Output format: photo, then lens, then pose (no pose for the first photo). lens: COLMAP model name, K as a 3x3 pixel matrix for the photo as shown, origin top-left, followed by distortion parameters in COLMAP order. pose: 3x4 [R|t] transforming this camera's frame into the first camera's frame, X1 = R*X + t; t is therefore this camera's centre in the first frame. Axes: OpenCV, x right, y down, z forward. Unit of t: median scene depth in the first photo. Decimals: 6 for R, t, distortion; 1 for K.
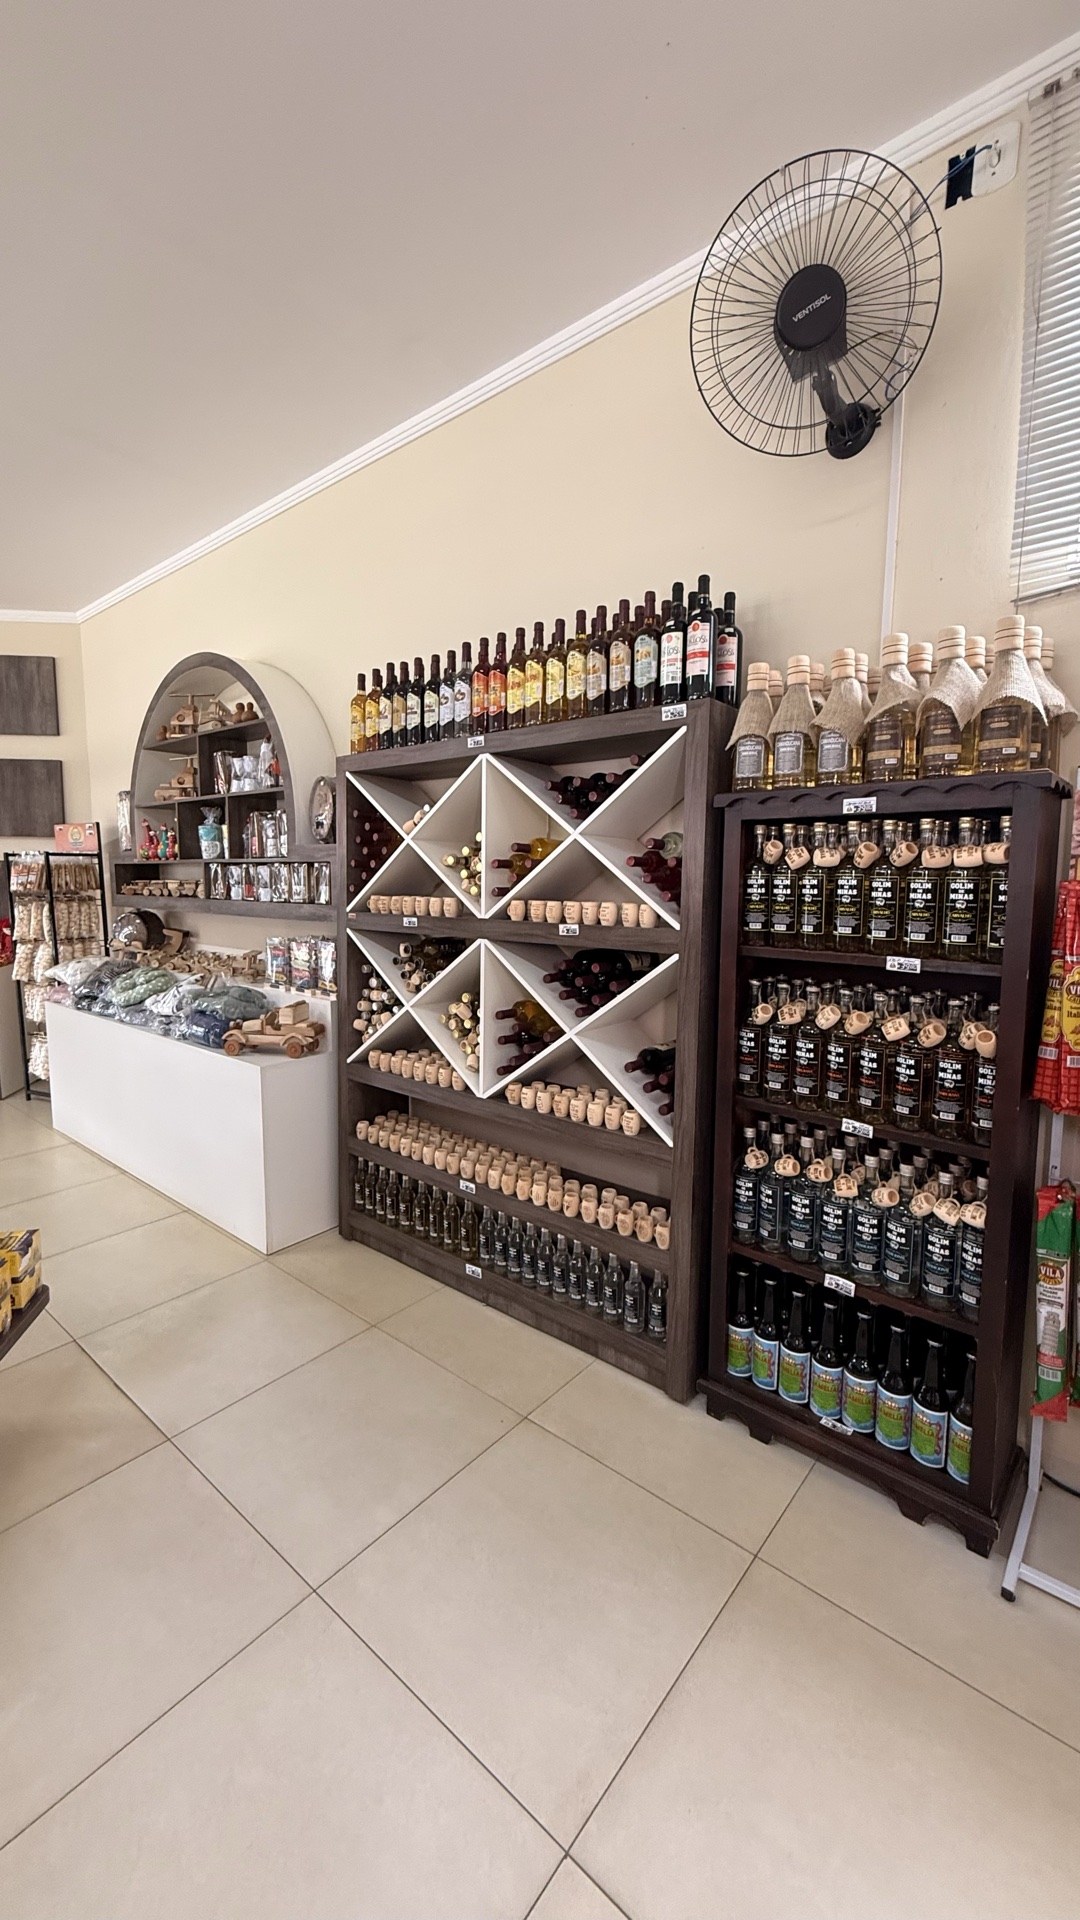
lens RADIAL K [[765.4, 0, 541.0], [0, 765.4, 950.5], [0, 0, 1]] dist [-0.000358, 0.000788]
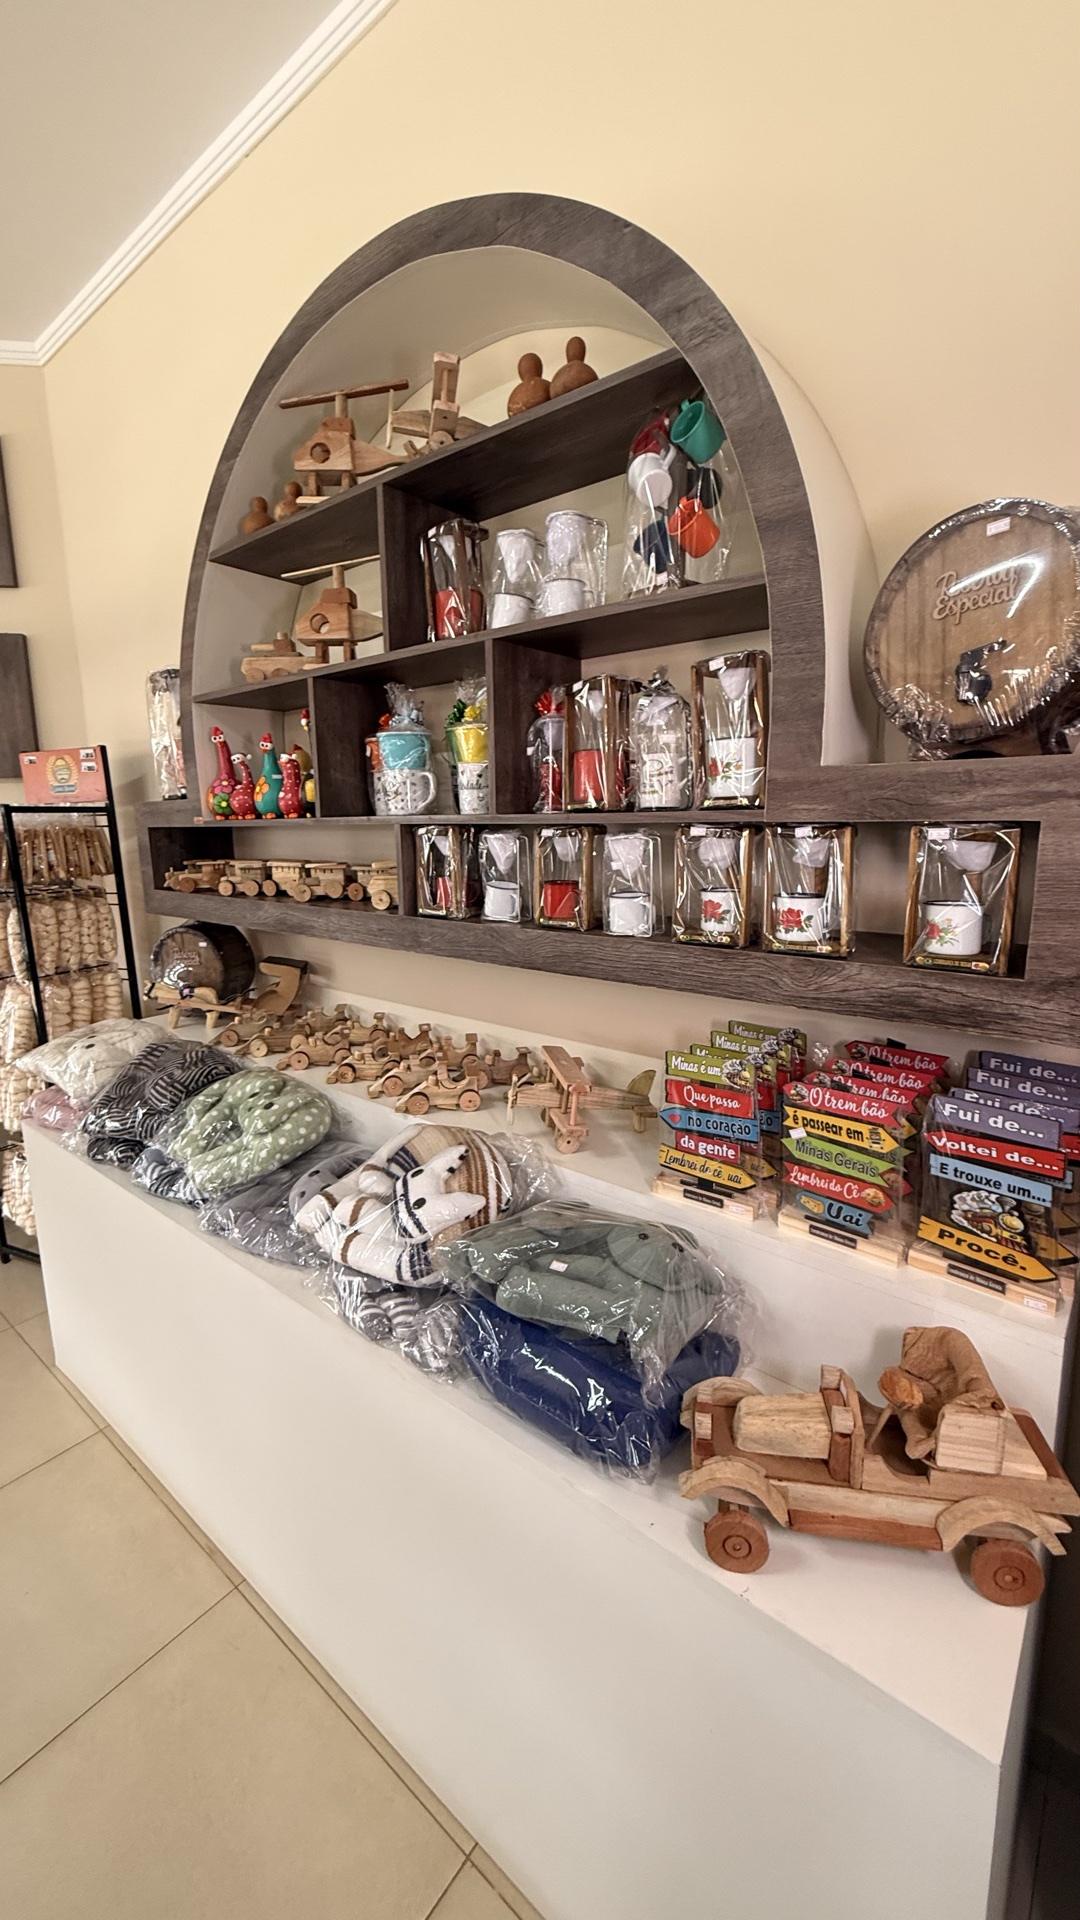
lens RADIAL K [[765.4, 0, 541.0], [0, 765.4, 950.5], [0, 0, 1]] dist [-0.000358, 0.000788]
pose [[0.999663, -0.021420, 0.014649, -0.313021], [0.020346, 0.997346, 0.069907, -0.063424], [-0.016108, -0.069585, 0.997446, 0.500163]]
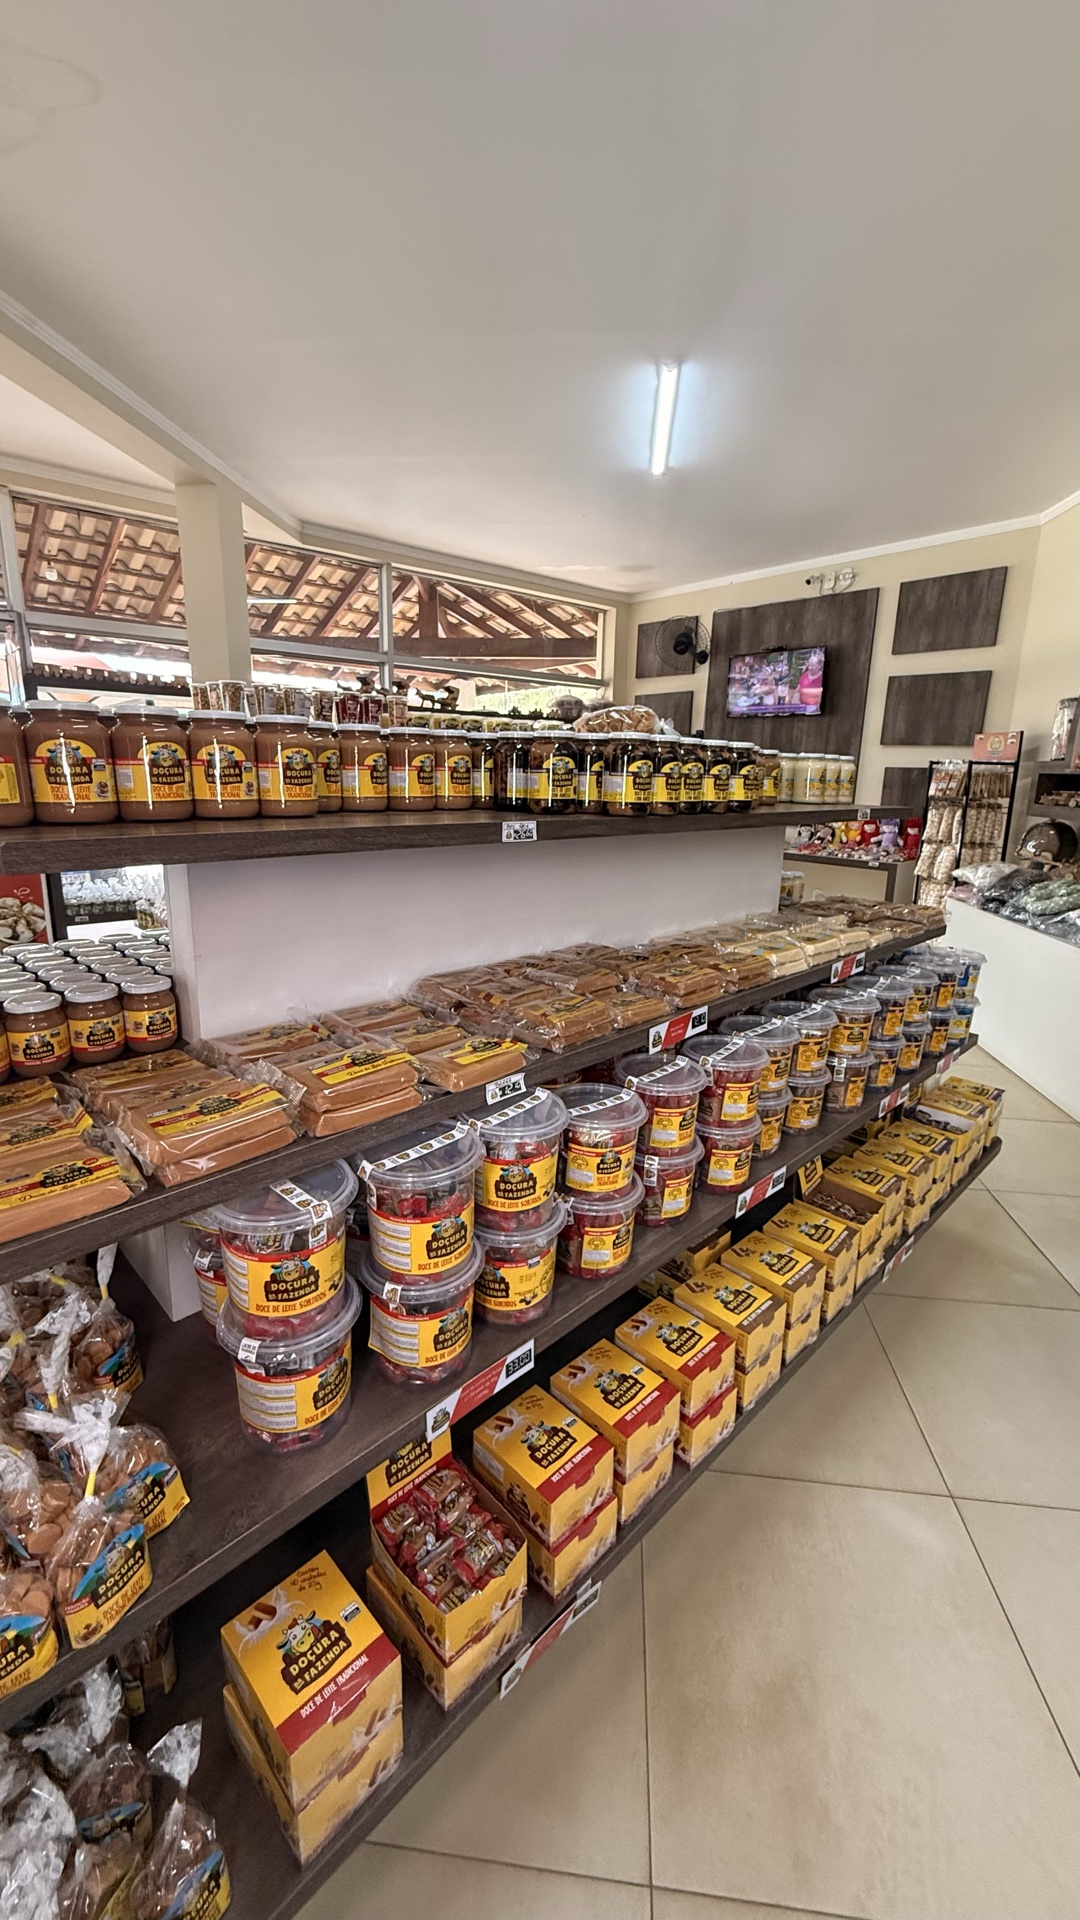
lens RADIAL K [[765.4, 0, 541.0], [0, 765.4, 950.5], [0, 0, 1]] dist [-0.000358, 0.000788]
pose [[0.564197, 0.206436, -0.799416, -0.070224], [-0.107823, 0.978368, 0.176551, 0.008194], [0.818570, -0.013414, 0.574251, -0.123484]]
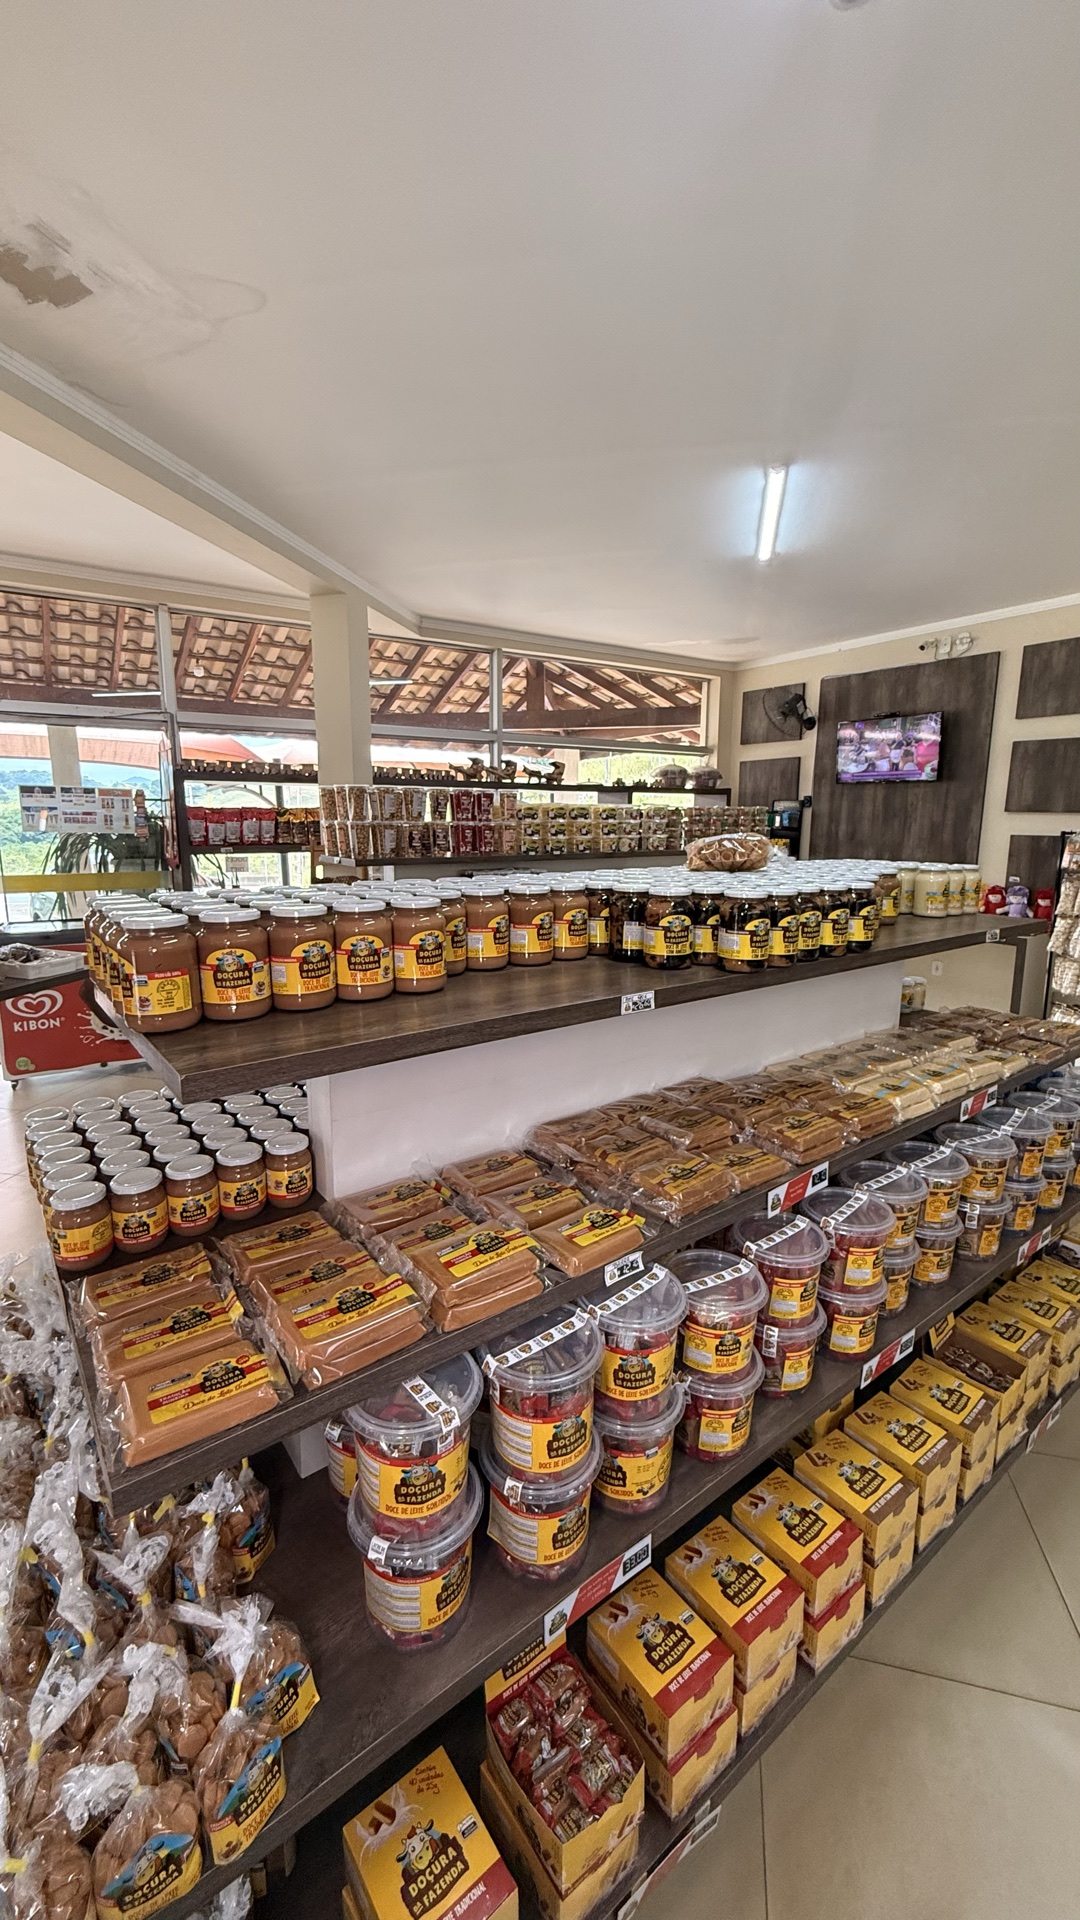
lens RADIAL K [[765.4, 0, 541.0], [0, 765.4, 950.5], [0, 0, 1]] dist [-0.000358, 0.000788]
pose [[0.453863, 0.160909, -0.876423, -0.076062], [-0.097780, 0.986614, 0.130503, -0.034051], [0.885690, 0.026466, 0.463522, -0.132977]]
